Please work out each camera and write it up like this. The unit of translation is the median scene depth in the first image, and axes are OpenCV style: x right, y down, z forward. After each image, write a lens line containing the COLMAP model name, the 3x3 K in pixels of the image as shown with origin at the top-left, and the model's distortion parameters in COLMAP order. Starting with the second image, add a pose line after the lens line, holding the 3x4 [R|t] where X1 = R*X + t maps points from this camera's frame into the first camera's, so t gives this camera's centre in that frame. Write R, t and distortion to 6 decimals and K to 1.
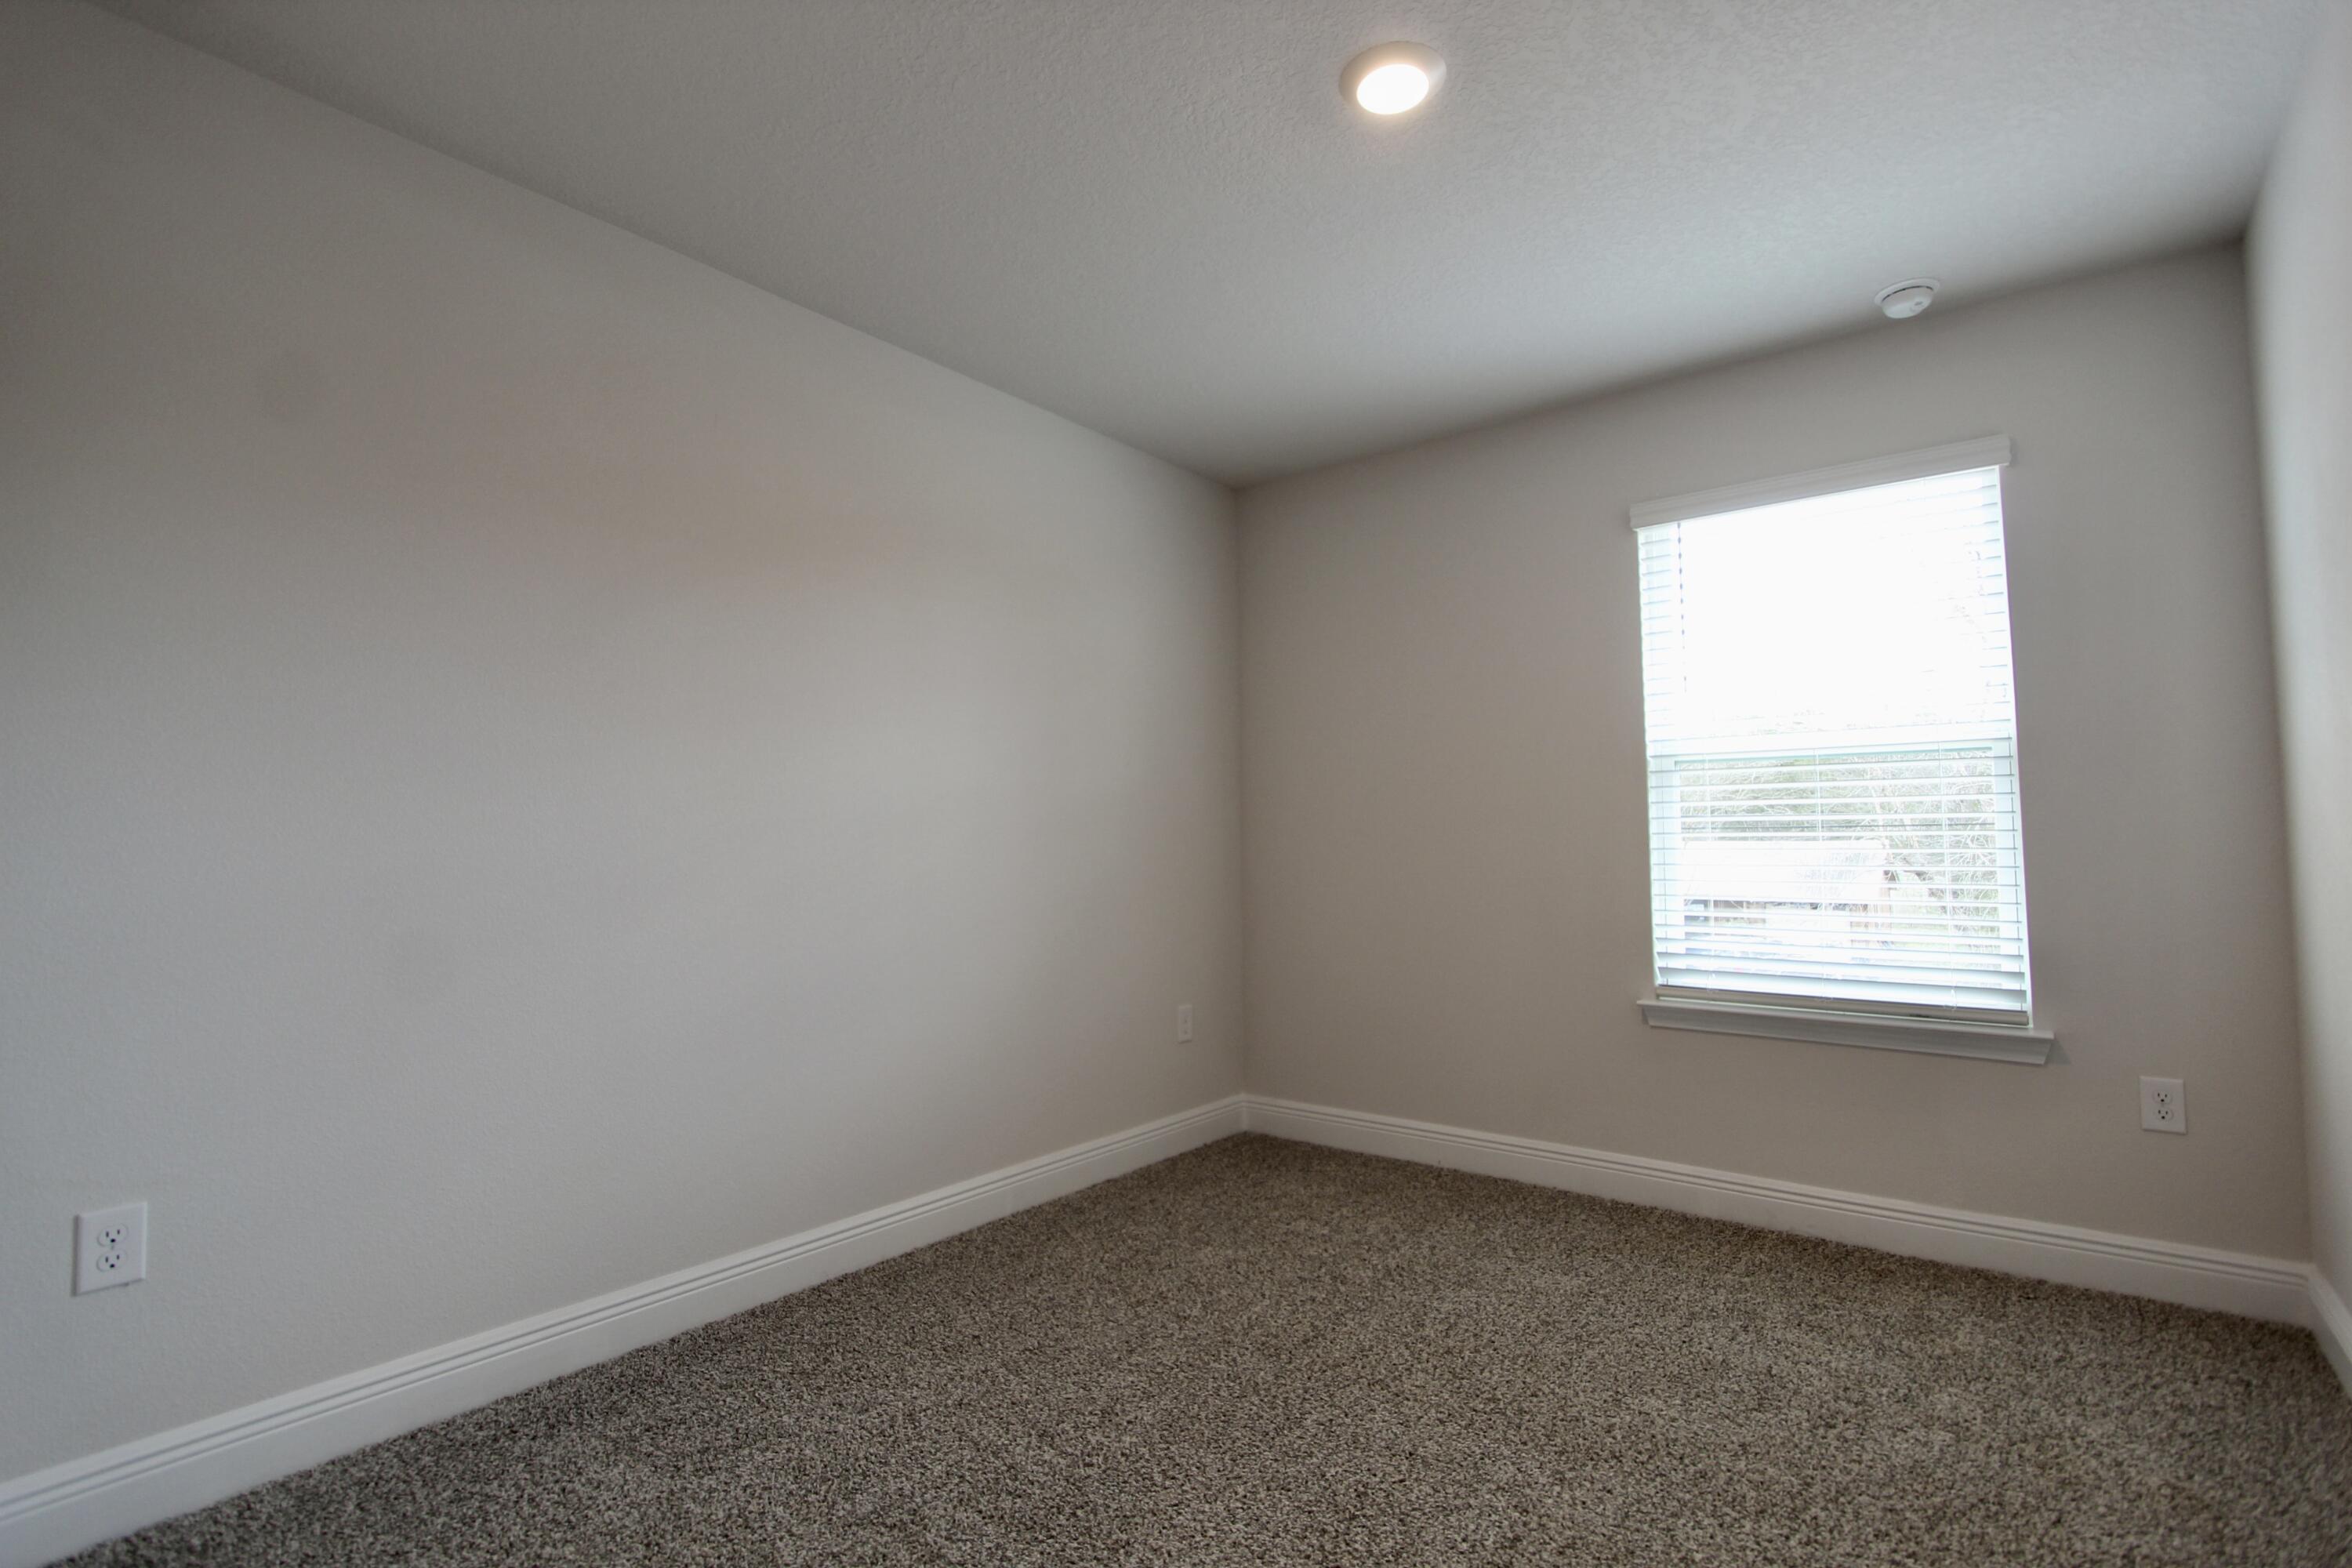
lens RADIAL K [[1086.4, 0, 1172.8], [0, 1086.4, 776.1], [0, 0, 1]] dist [-0.016200, 0.001264]
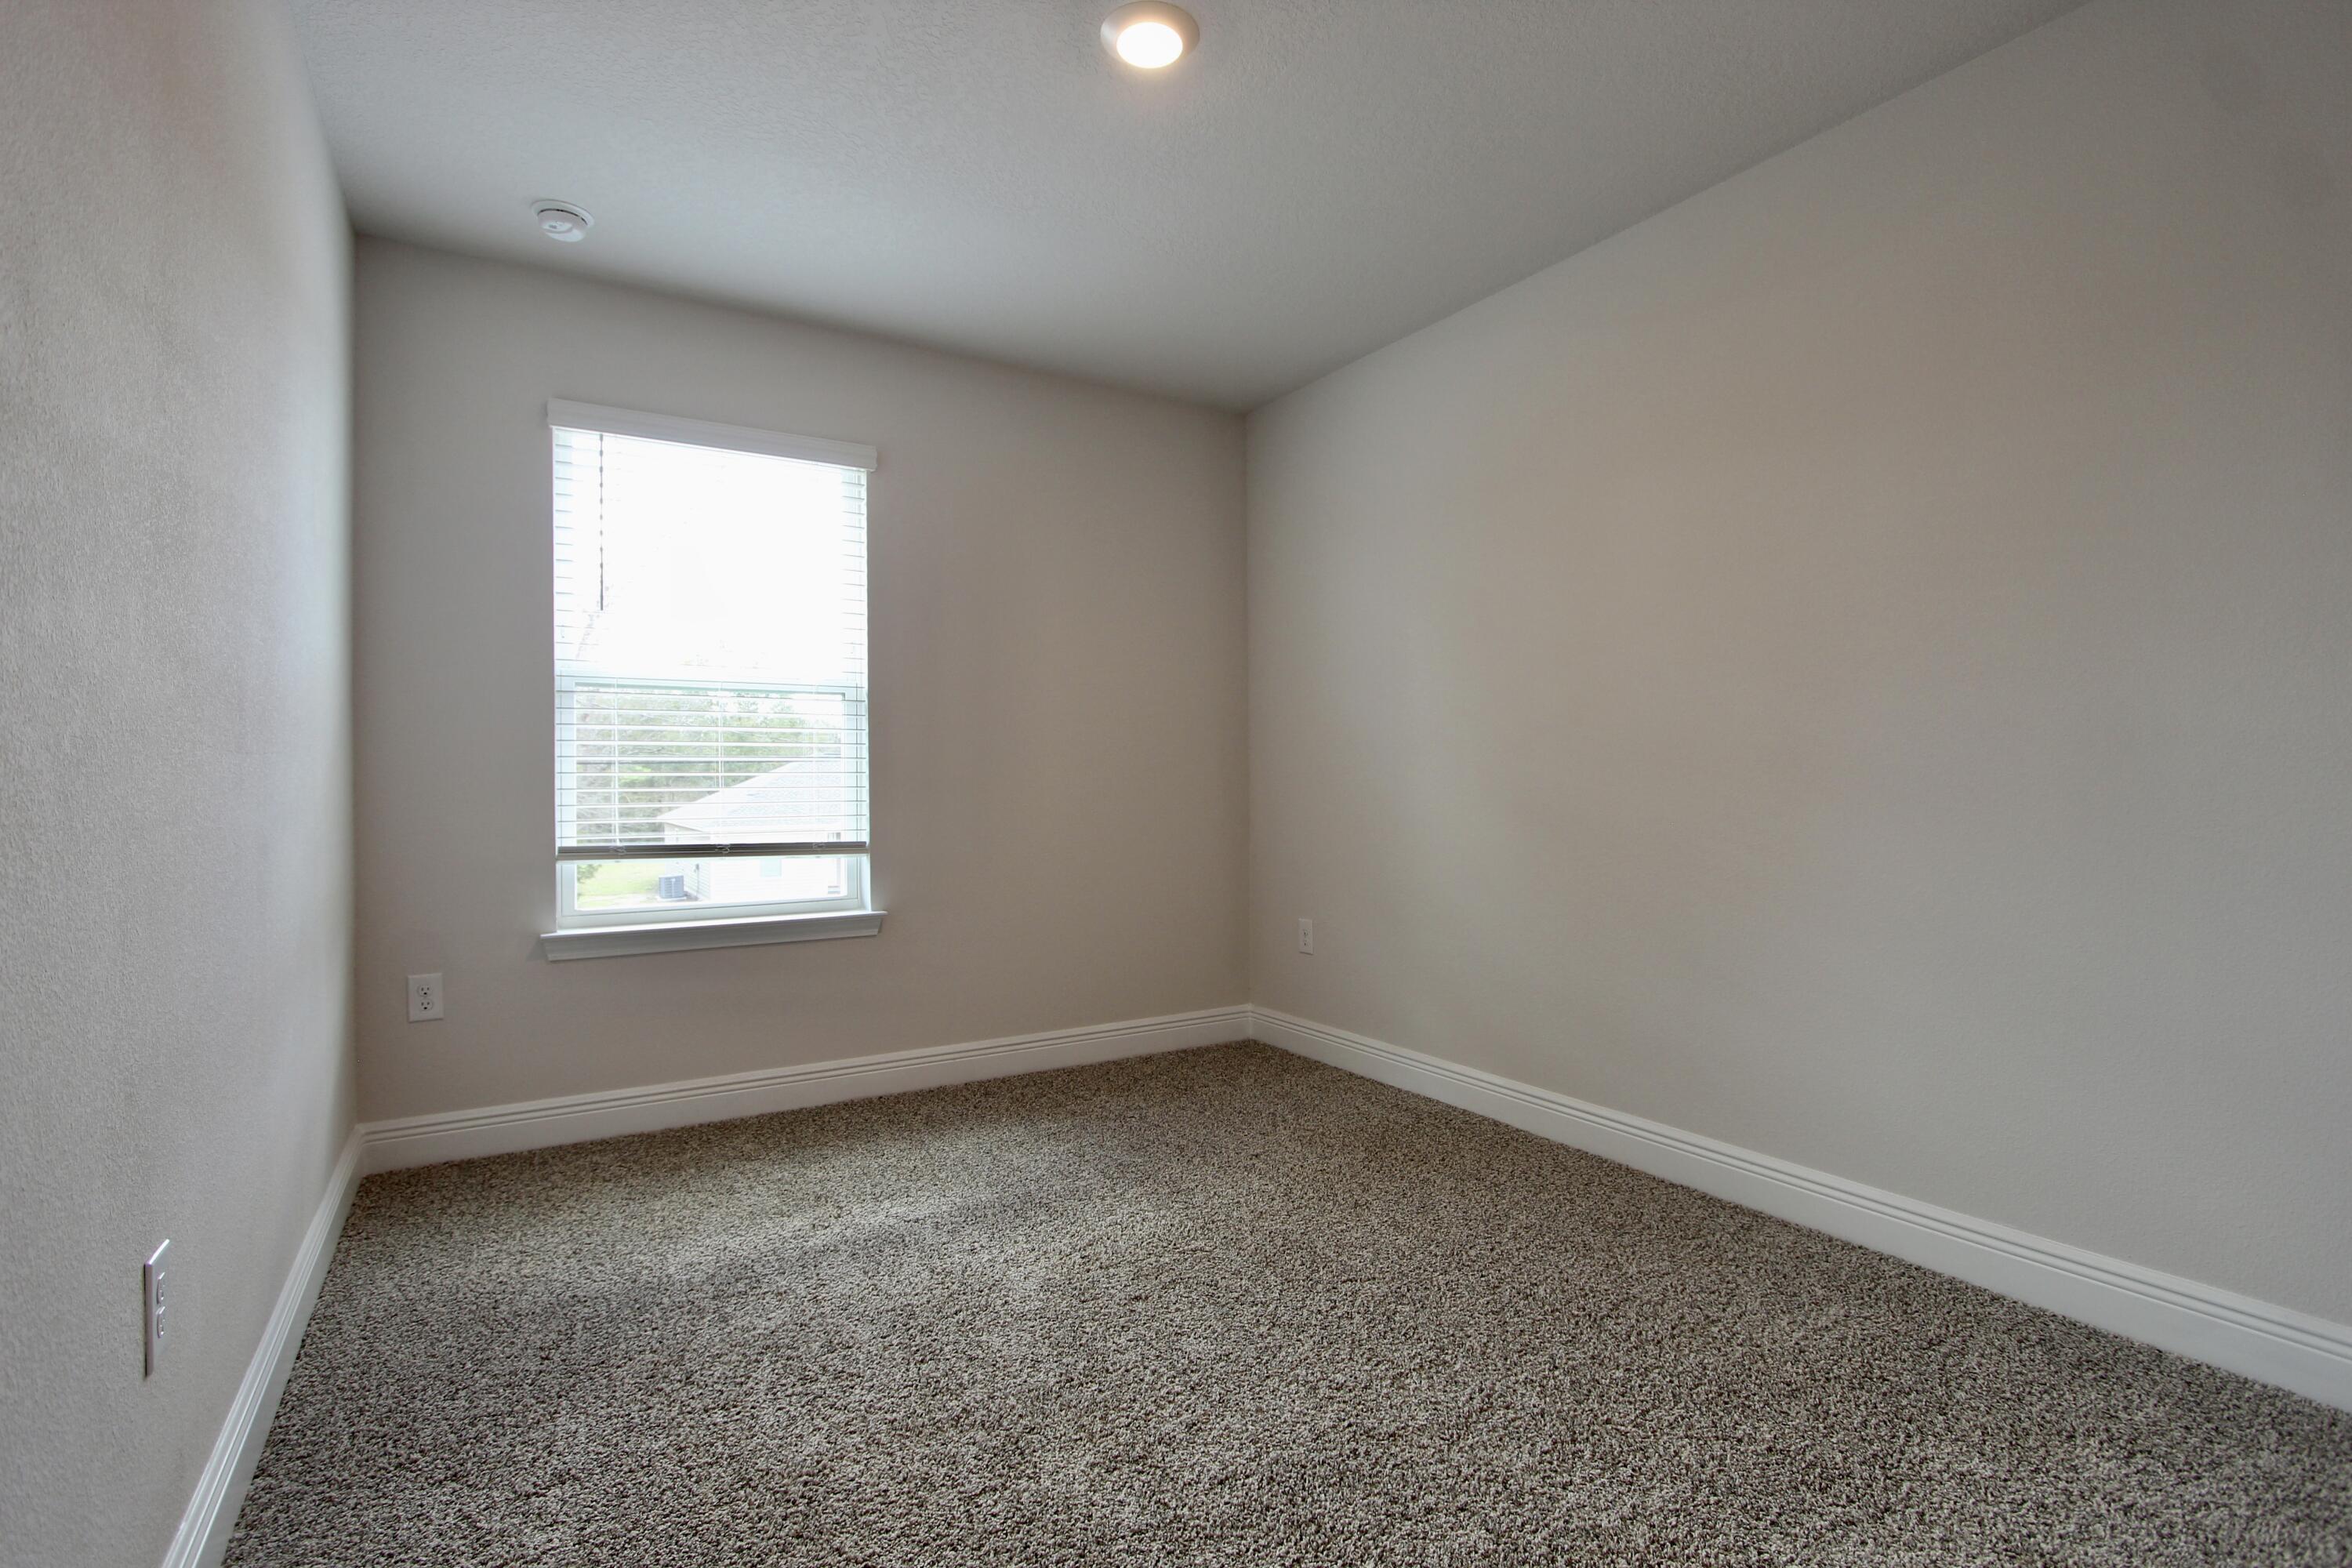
lens RADIAL K [[1086.4, 0, 1172.8], [0, 1086.4, 776.1], [0, 0, 1]] dist [-0.016200, 0.001264]
pose [[0.363131, 0.000031, 0.931738, -0.277310], [-0.067692, 0.997358, 0.026349, 0.010207], [-0.929276, -0.072640, 0.362174, 0.184775]]
